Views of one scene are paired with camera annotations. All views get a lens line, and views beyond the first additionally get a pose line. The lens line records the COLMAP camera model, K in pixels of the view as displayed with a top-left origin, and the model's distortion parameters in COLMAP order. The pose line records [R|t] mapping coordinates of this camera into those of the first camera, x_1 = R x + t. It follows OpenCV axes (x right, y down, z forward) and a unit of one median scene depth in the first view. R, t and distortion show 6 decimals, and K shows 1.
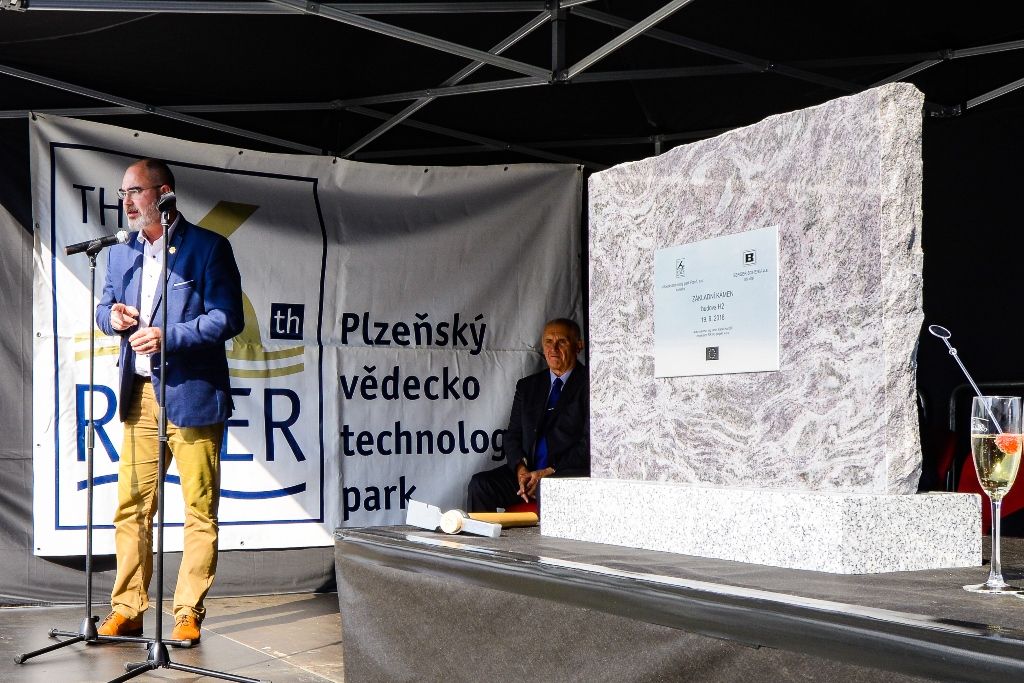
lens RADIAL K [[1323.2, 0, 377.8], [0, 1323.2, 441.5], [0, 0, 1]] dist [0.052714, -0.110386]
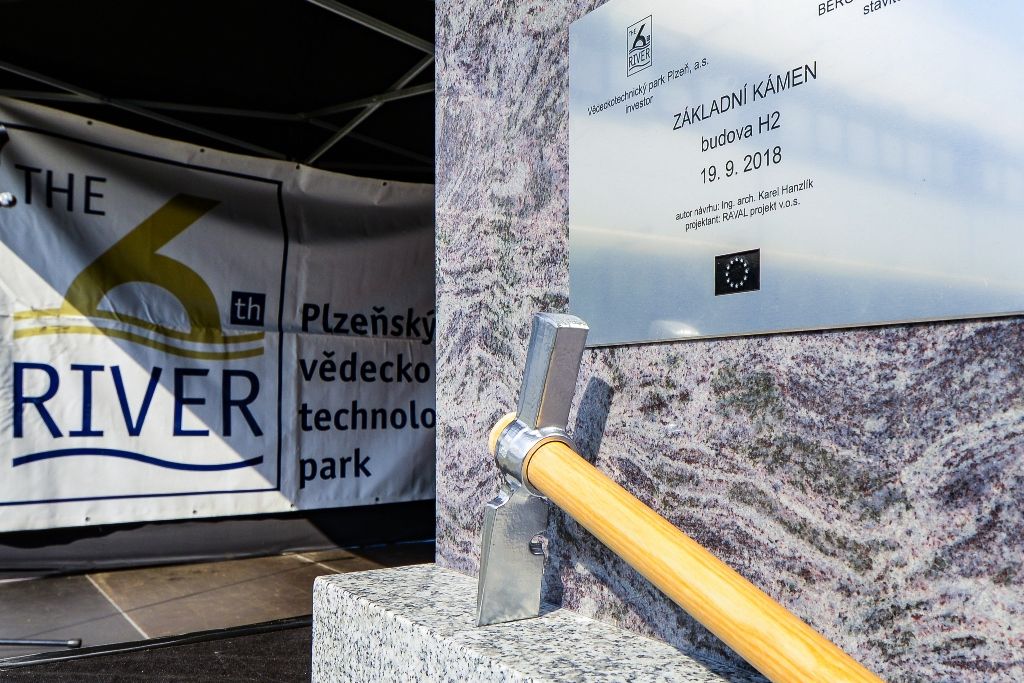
lens RADIAL K [[850.7, 0, 592.0], [0, 850.7, 395.1], [0, 0, 1]] dist [0.006345, -0.011434]
pose [[0.975065, 0.013005, 0.221536, 0.152514], [-0.009445, 0.999809, -0.017121, -0.028579], [-0.221717, 0.014602, 0.975002, 0.718442]]
